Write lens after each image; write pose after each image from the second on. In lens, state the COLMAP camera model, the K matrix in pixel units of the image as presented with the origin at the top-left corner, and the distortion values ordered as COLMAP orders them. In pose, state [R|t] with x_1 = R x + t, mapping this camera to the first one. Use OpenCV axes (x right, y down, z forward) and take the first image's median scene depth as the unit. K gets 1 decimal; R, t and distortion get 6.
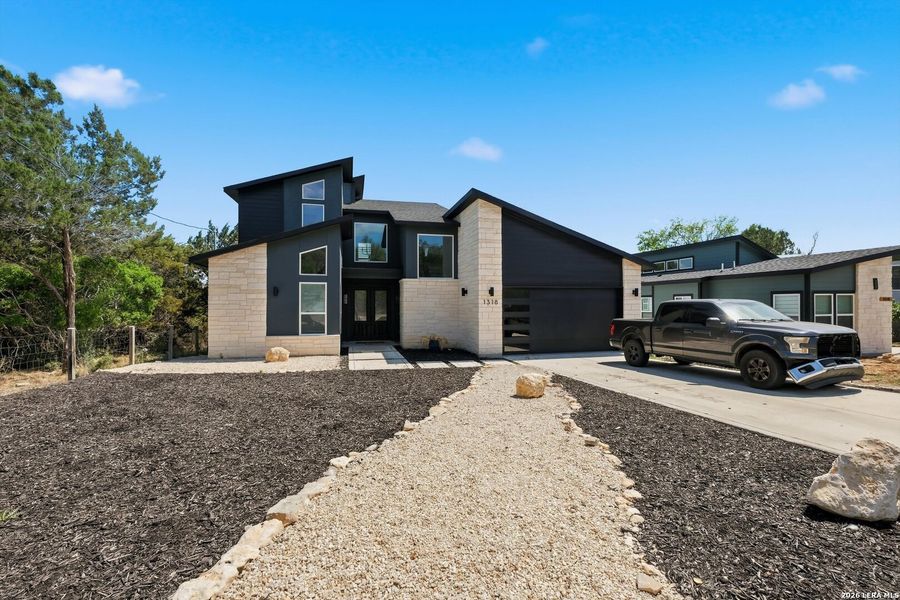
lens RADIAL K [[399.8, 0, 448.8], [0, 399.8, 304.7], [0, 0, 1]] dist [-0.000473, 0.000027]
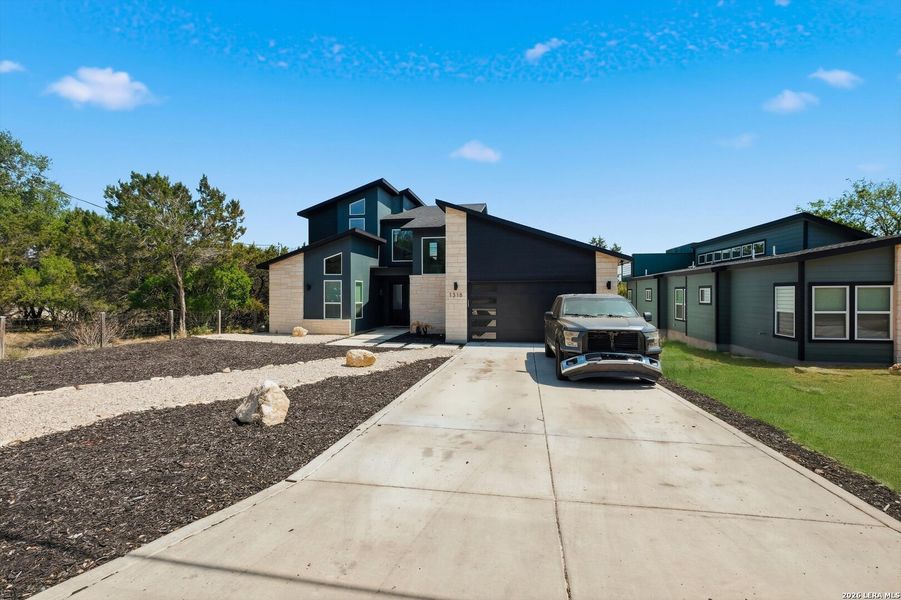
lens RADIAL K [[391.2, 0, 449.7], [0, 391.2, 296.9], [0, 0, 1]] dist [-0.005260, -0.000269]
pose [[0.912593, 0.004351, -0.408845, 0.550778], [-0.001284, 0.999969, 0.007778, -0.010042], [0.408866, -0.006573, 0.912571, -0.042497]]
